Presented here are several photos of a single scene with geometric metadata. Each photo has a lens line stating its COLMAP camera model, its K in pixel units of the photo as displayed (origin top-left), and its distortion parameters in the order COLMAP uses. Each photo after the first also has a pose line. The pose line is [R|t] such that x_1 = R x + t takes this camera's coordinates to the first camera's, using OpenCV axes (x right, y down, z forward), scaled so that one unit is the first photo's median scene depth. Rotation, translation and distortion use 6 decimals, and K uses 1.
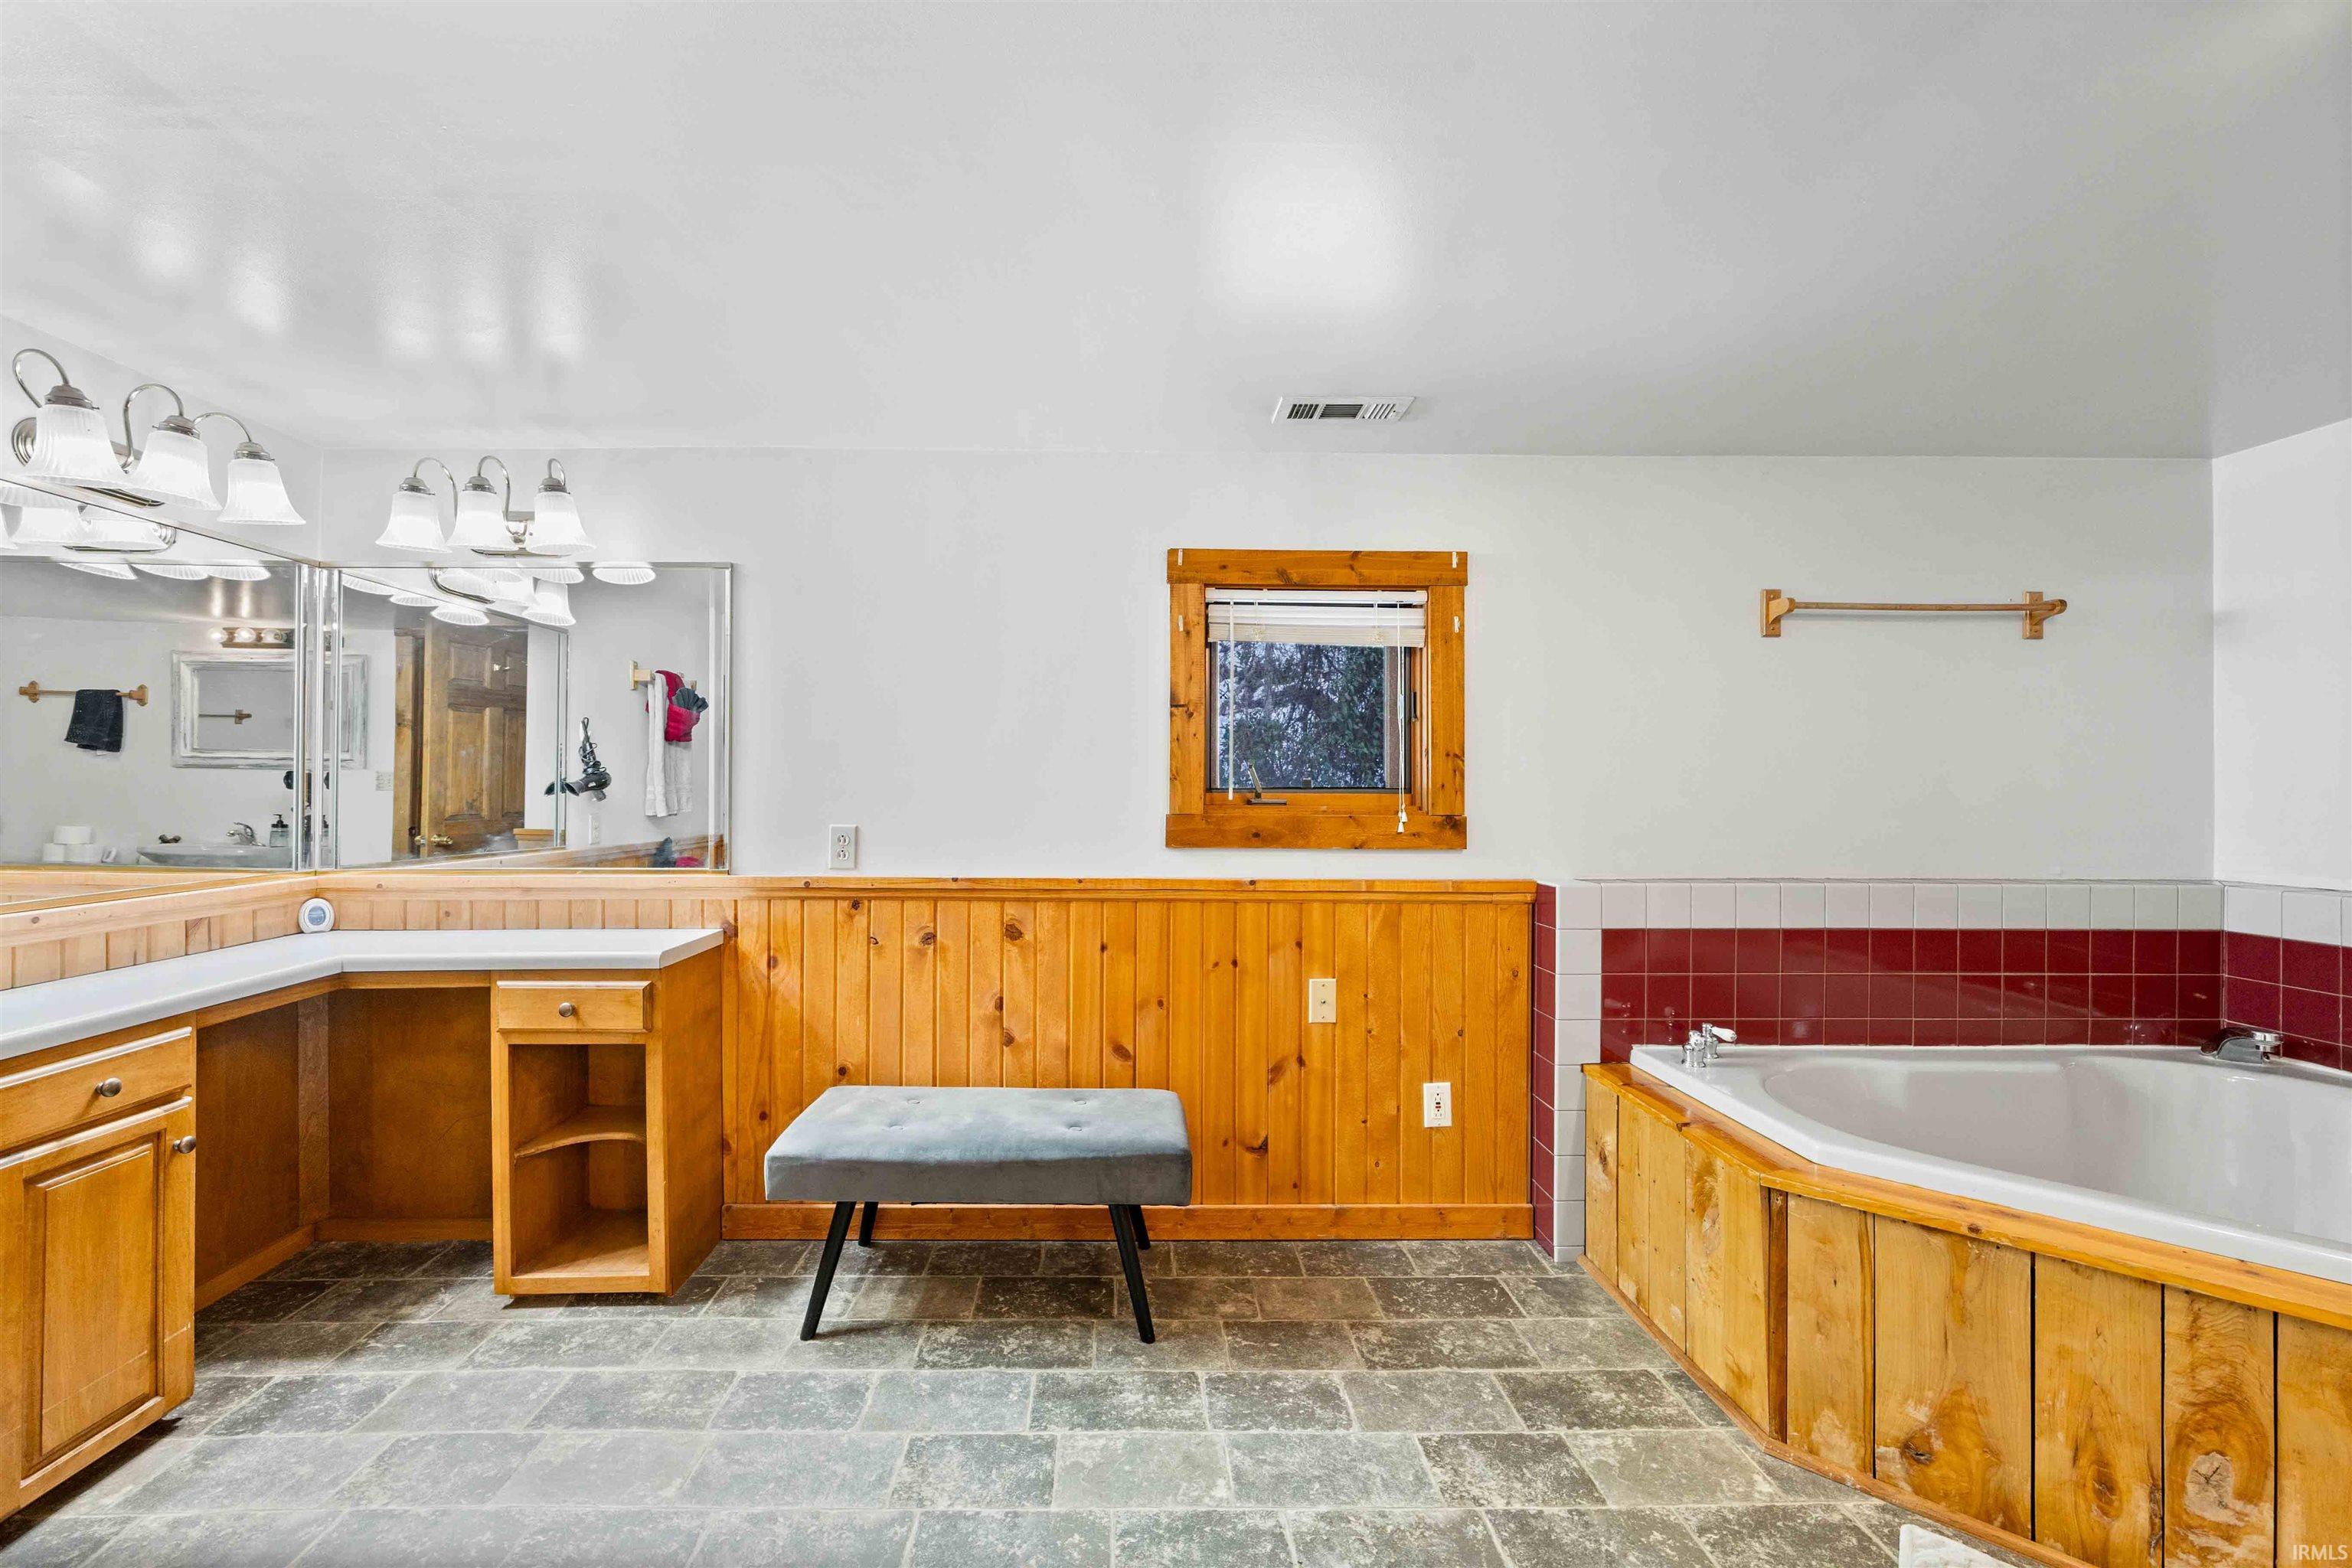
lens RADIAL K [[939.6, 0, 1165.7], [0, 939.6, 784.6], [0, 0, 1]] dist [0.000570, -0.000515]
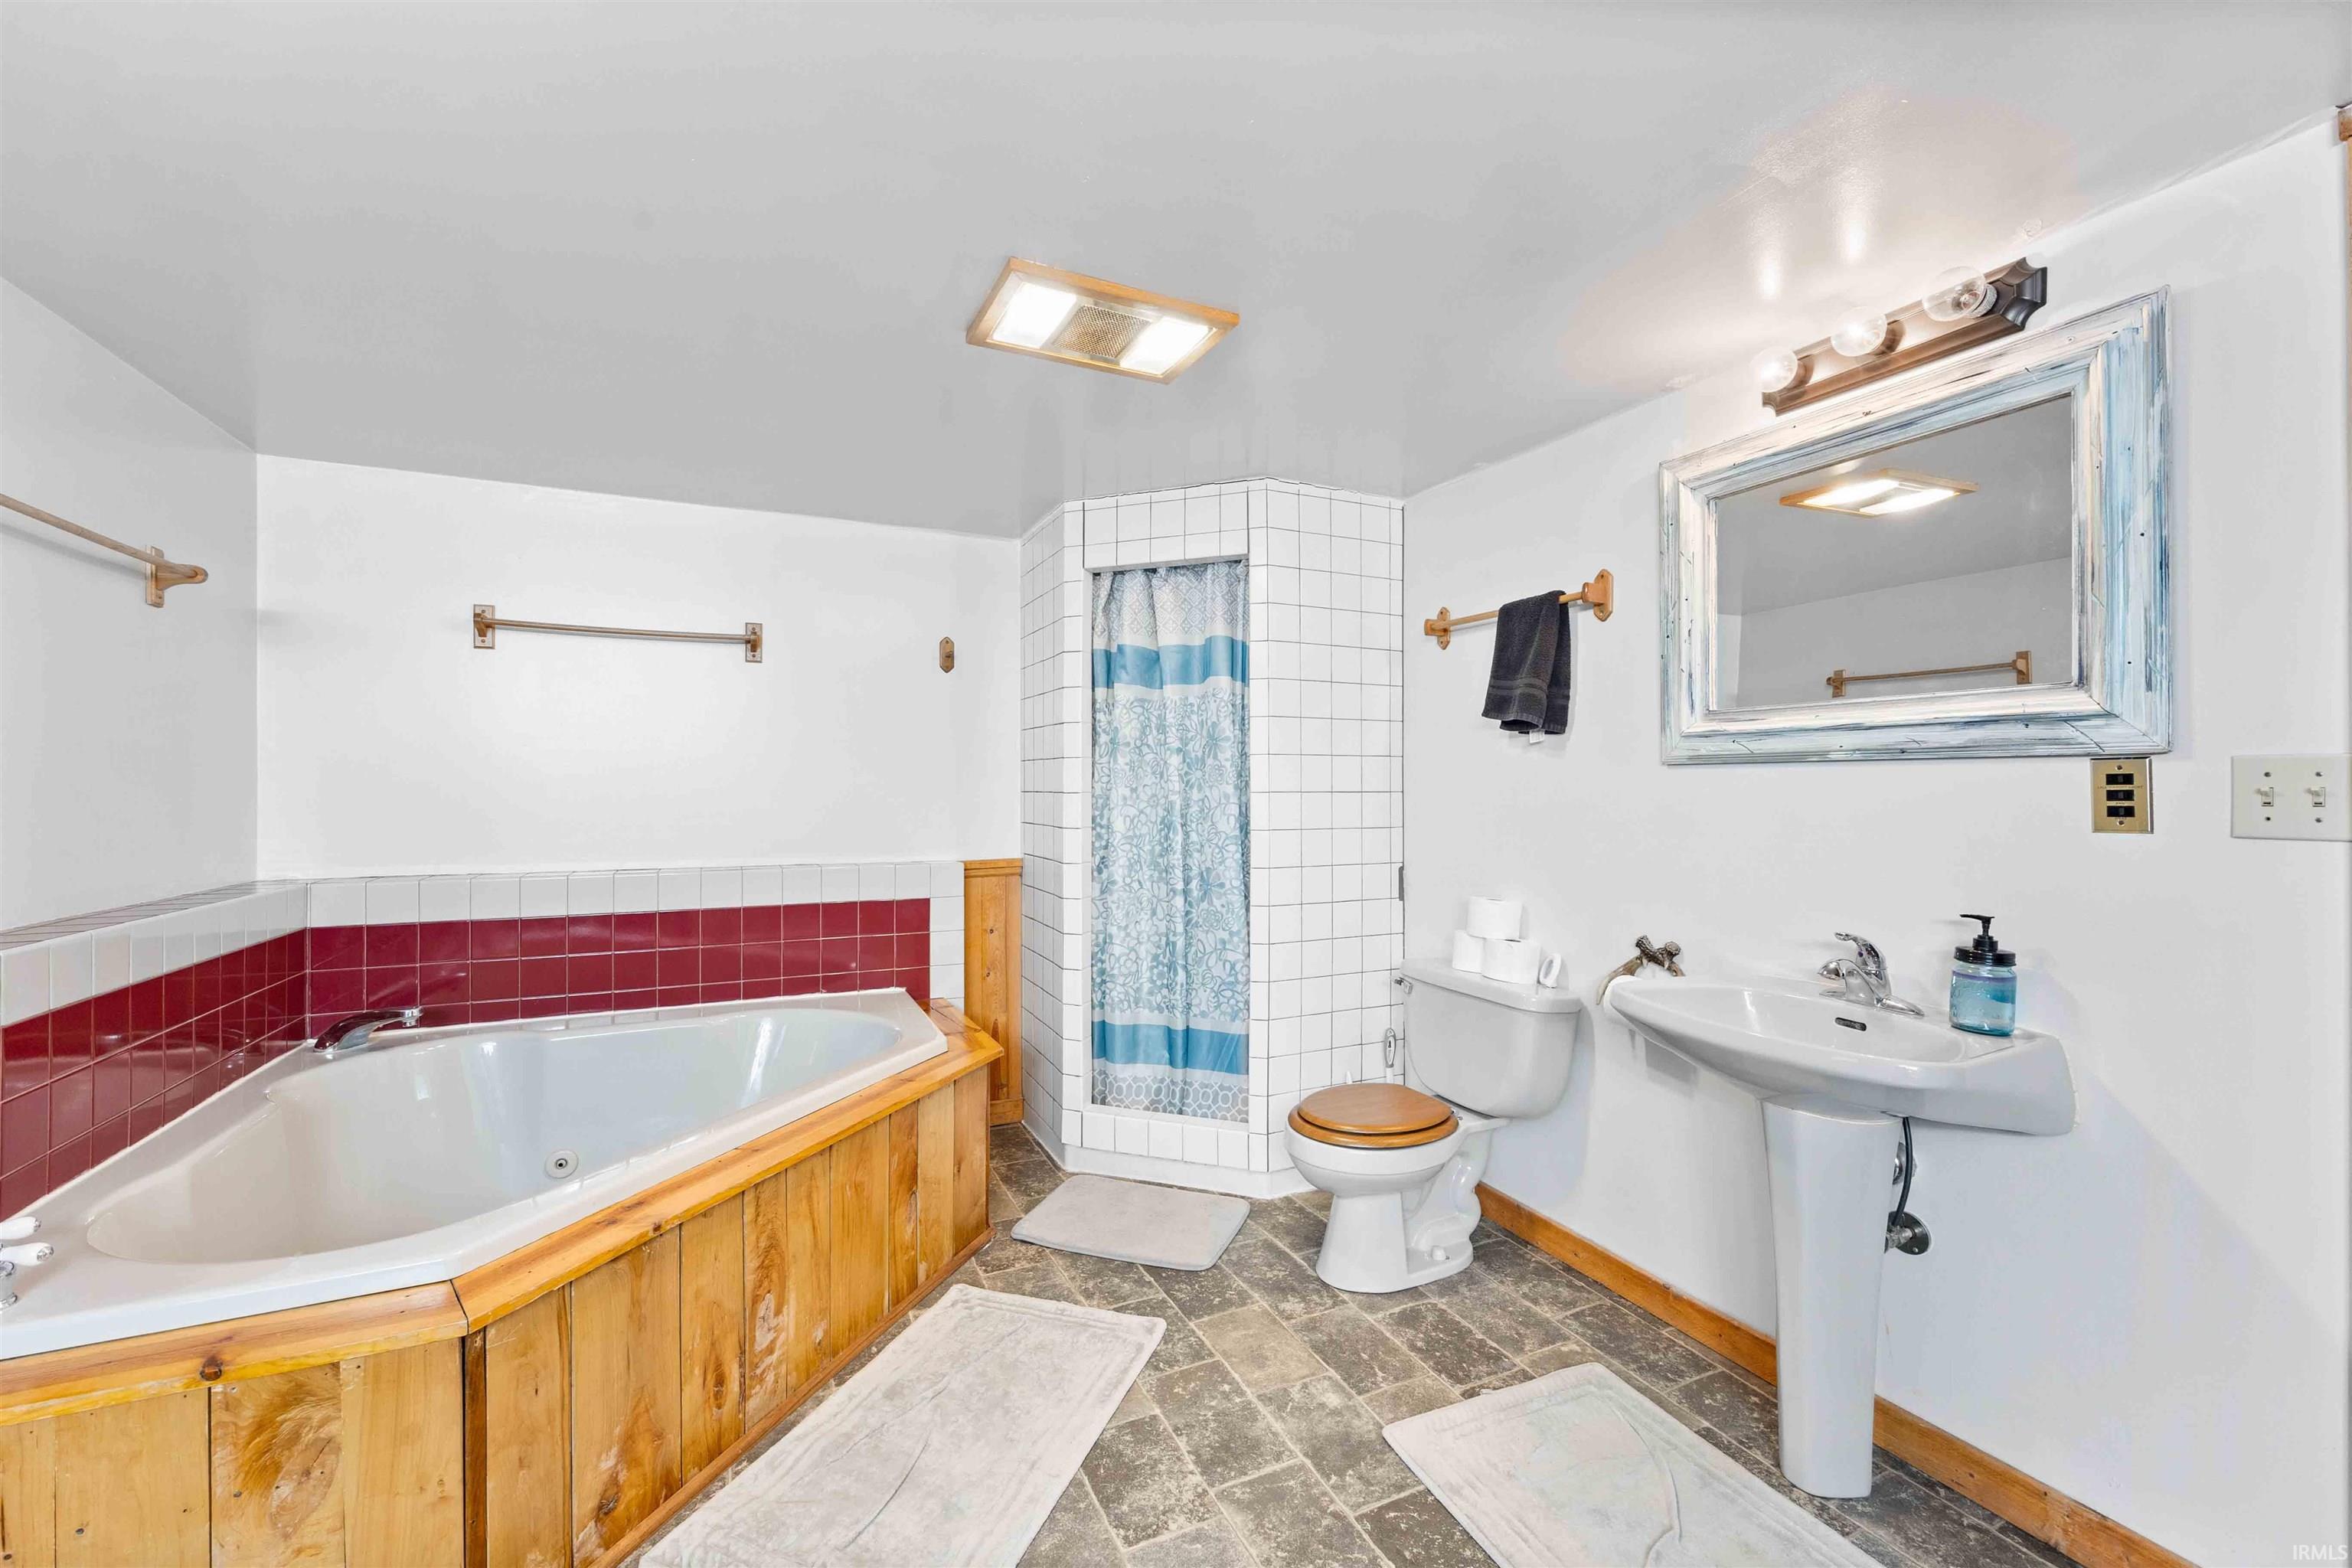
lens RADIAL K [[939.6, 0, 1172.0], [0, 939.6, 778.8], [0, 0, 1]] dist [0.000570, -0.000515]
pose [[-0.373121, 0.001637, 0.927781, -0.266034], [-0.004370, 0.999984, -0.003521, -0.010323], [-0.927772, -0.005368, -0.373108, 0.789556]]
